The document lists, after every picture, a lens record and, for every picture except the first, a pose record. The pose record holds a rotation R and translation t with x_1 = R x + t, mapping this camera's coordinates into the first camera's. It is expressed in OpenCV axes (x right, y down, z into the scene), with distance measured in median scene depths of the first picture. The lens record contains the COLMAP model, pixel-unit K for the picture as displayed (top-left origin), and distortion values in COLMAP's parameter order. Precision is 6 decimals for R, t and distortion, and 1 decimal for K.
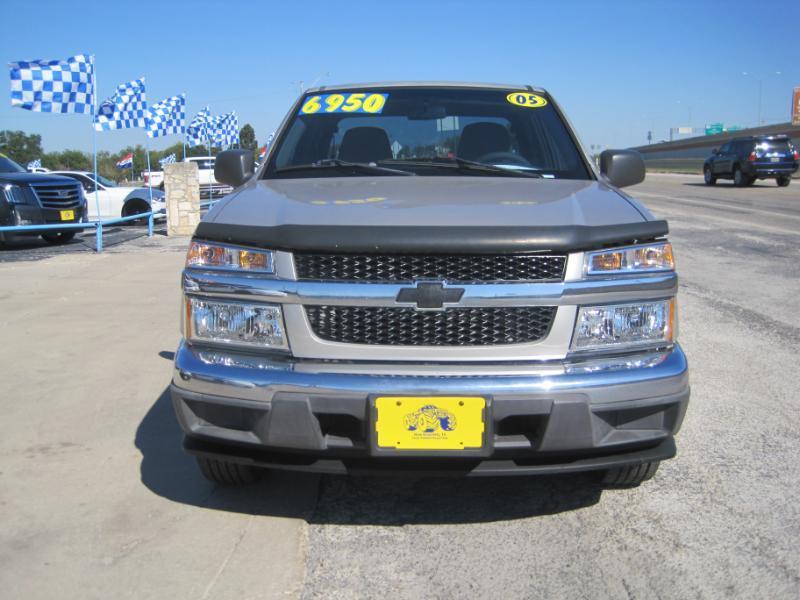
lens RADIAL K [[821.9, 0, 392.1], [0, 821.9, 305.3], [0, 0, 1]] dist [-0.177769, 0.144261]
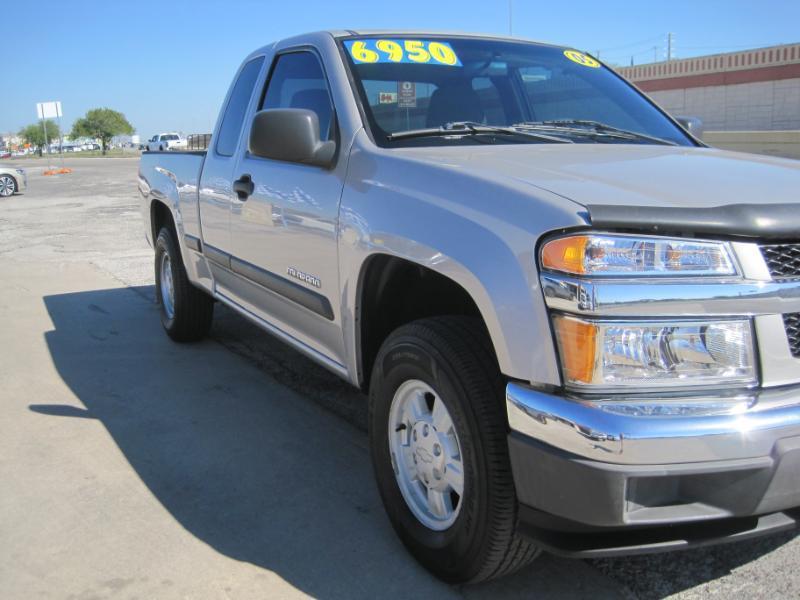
lens RADIAL K [[821.9, 0, 392.1], [0, 821.9, 305.3], [0, 0, 1]] dist [-0.177769, 0.144261]
pose [[0.876402, -0.100624, 0.470951, -0.622106], [0.092857, 0.994885, 0.039769, -0.057185], [-0.472544, 0.008878, 0.881262, 0.458652]]
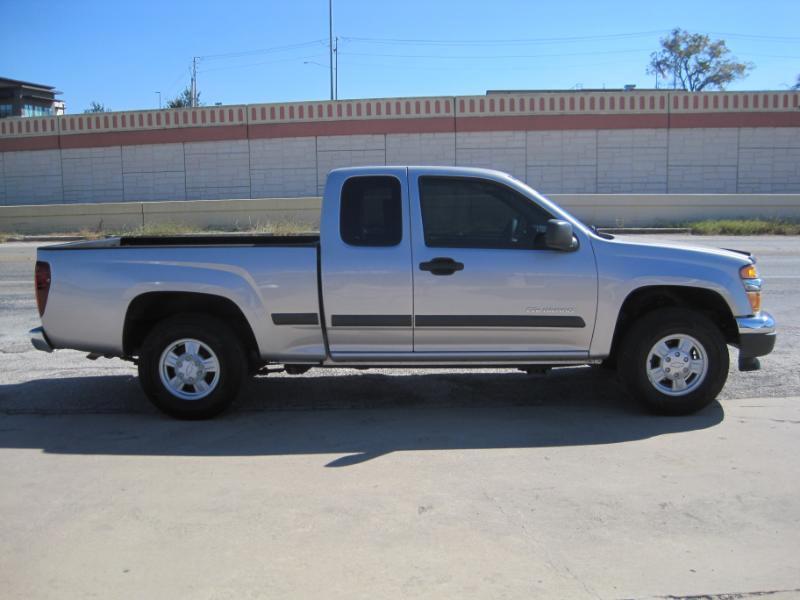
lens RADIAL K [[821.9, 0, 392.1], [0, 821.9, 305.3], [0, 0, 1]] dist [-0.177769, 0.144261]
pose [[0.003816, -0.121532, 0.992580, -2.062408], [0.187021, 0.975161, 0.118680, -0.357063], [-0.982349, 0.185180, 0.026450, 1.697222]]
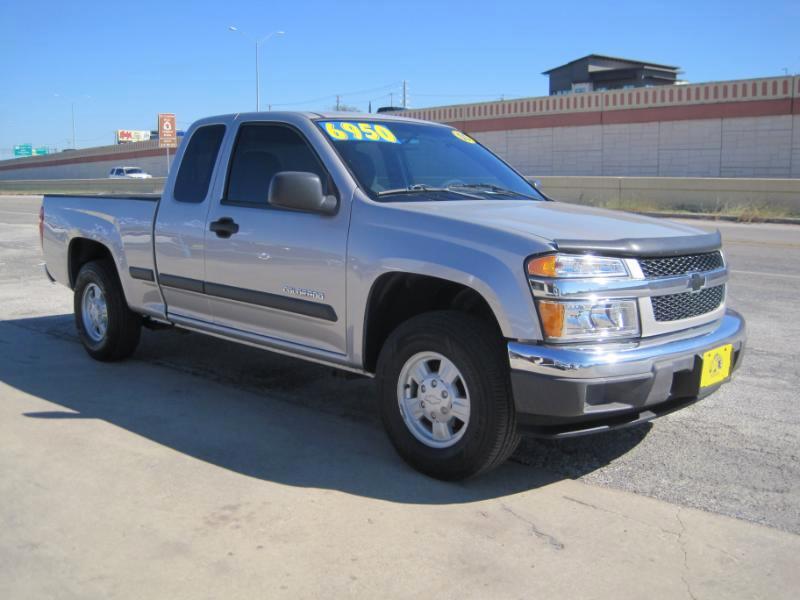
lens RADIAL K [[821.9, 0, 392.1], [0, 821.9, 305.3], [0, 0, 1]] dist [-0.177769, 0.144261]
pose [[0.684620, -0.096680, 0.722460, -1.146799], [0.114731, 0.993102, 0.024175, -0.056884], [-0.719814, 0.066338, 0.690990, 0.326178]]
